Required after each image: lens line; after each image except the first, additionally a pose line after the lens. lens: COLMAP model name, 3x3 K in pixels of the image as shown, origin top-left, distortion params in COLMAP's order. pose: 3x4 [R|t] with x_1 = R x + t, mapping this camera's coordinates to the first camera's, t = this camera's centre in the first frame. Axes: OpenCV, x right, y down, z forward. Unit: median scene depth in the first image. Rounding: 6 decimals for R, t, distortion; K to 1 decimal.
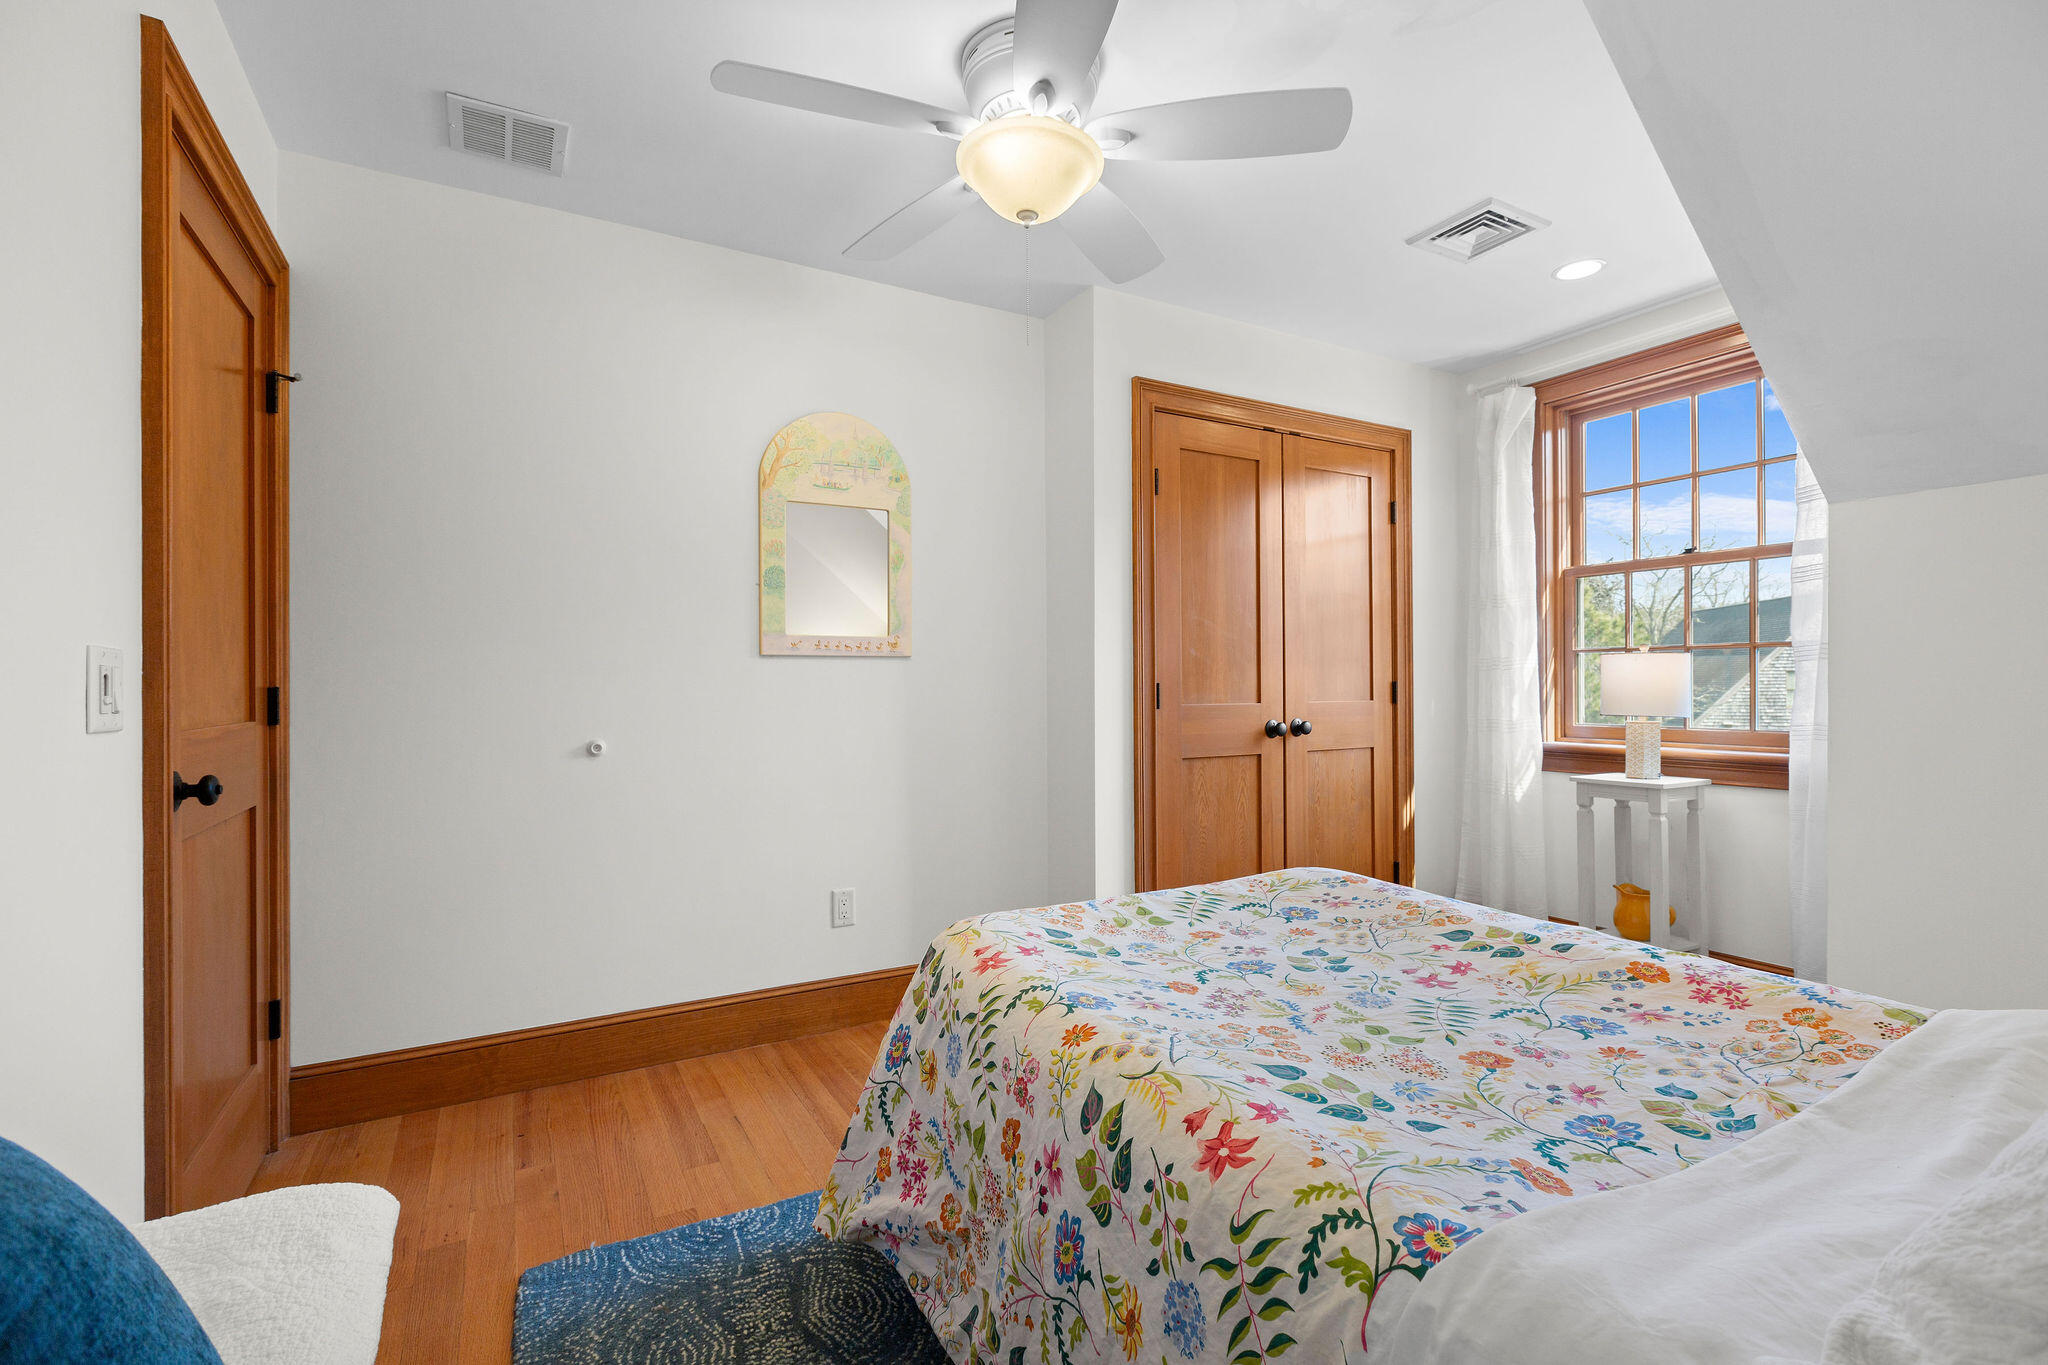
lens RADIAL K [[918.2, 0, 1017.9], [0, 918.2, 680.4], [0, 0, 1]] dist [-0.000378, 0.000109]
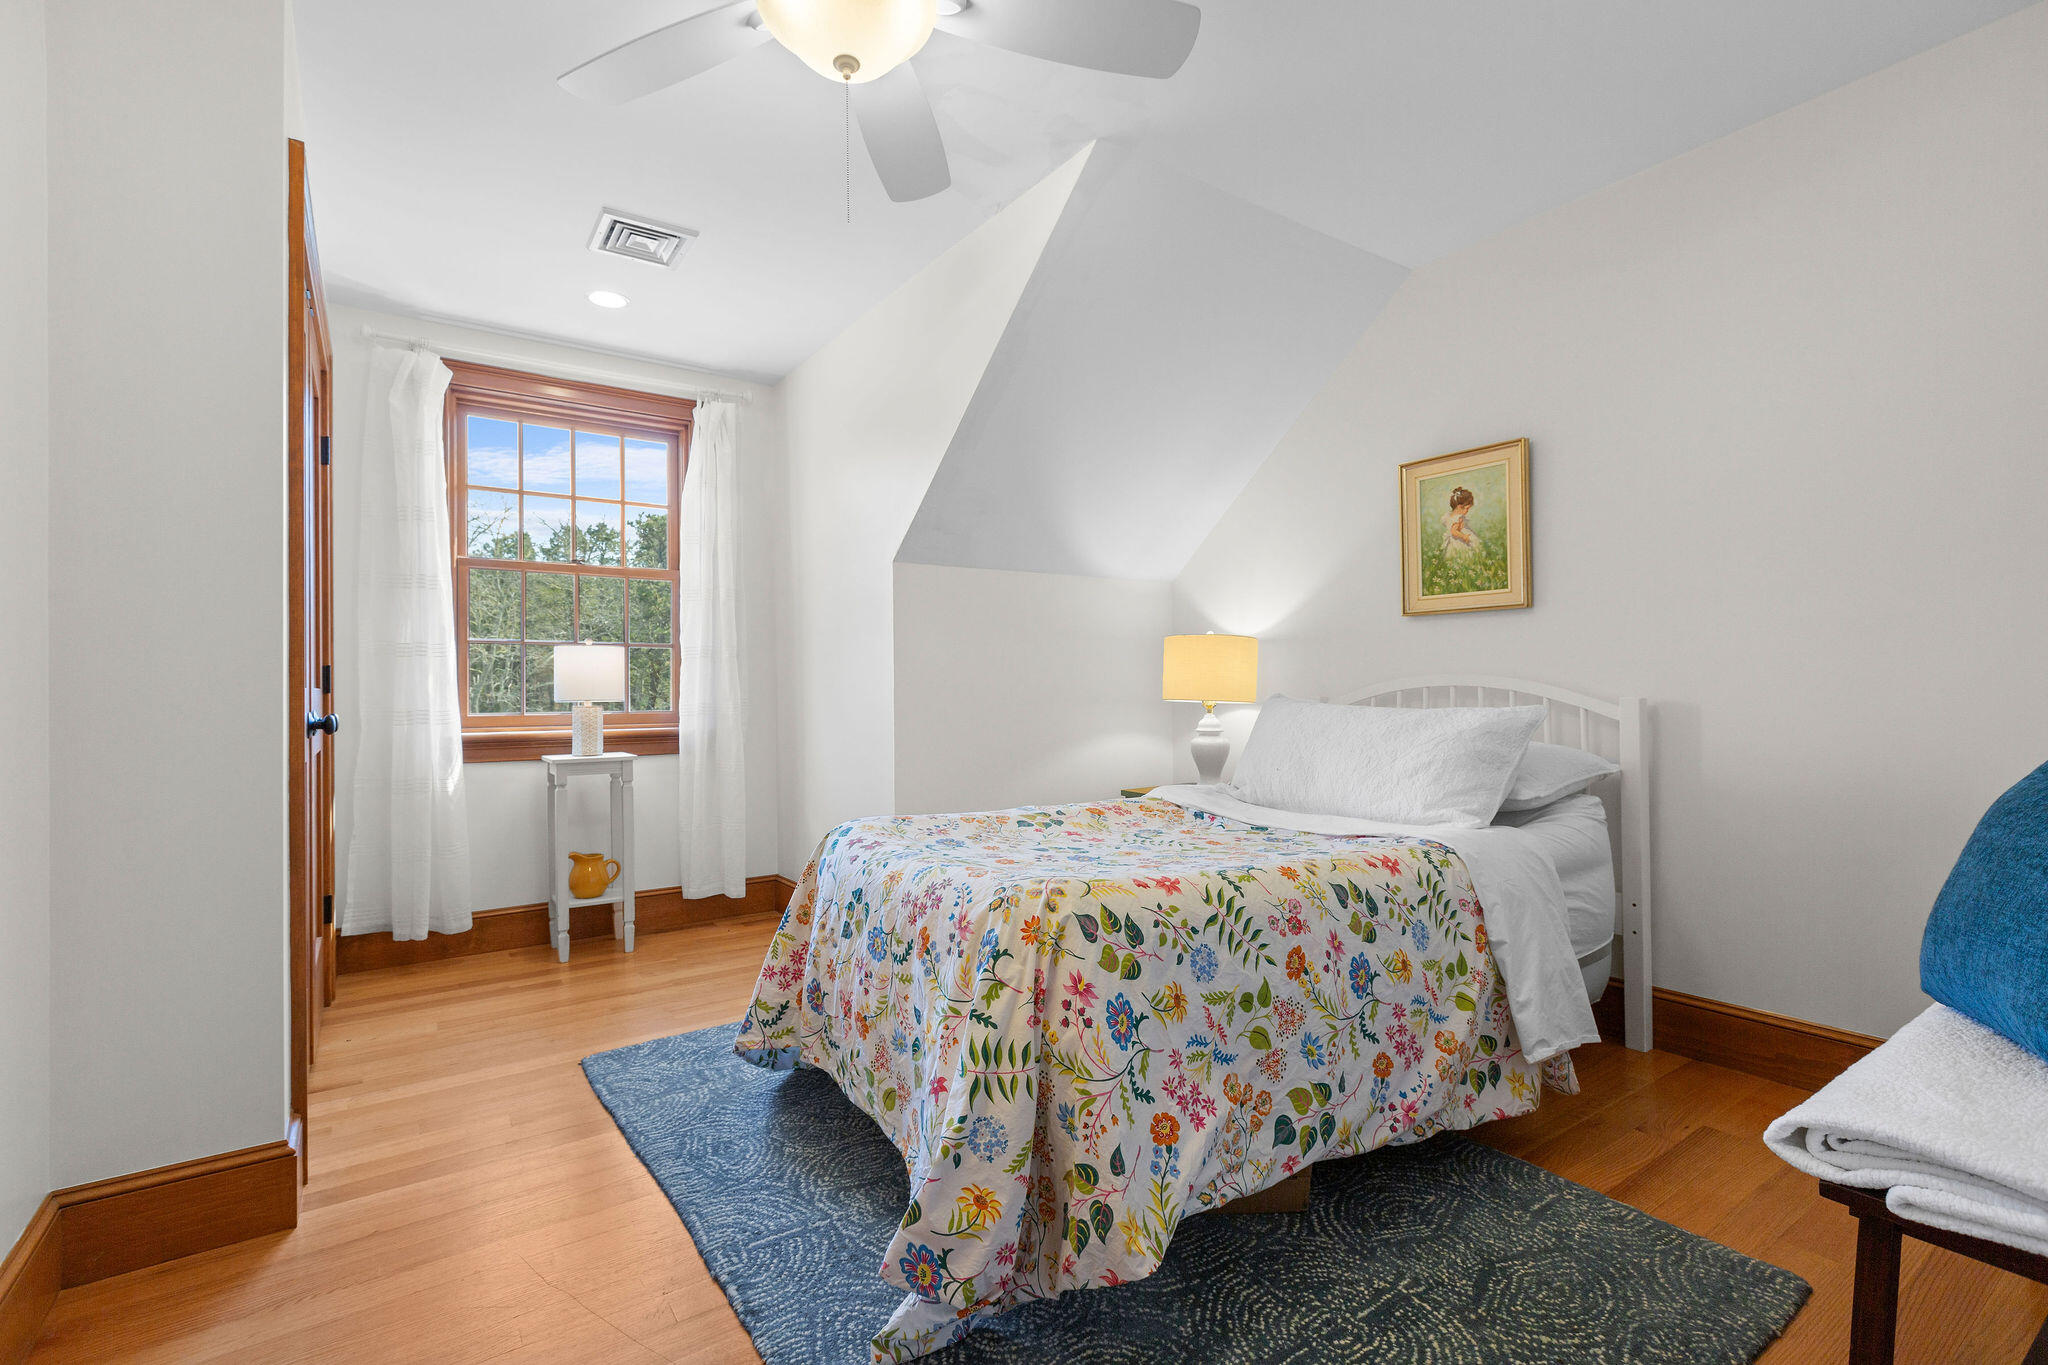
lens RADIAL K [[918.2, 0, 1017.9], [0, 918.2, 680.4], [0, 0, 1]] dist [-0.000378, 0.000109]
pose [[-0.098711, 0.022374, 0.994865, -0.504065], [0.002447, 0.999750, -0.022242, 0.038459], [-0.995113, 0.000239, -0.098741, 0.577881]]
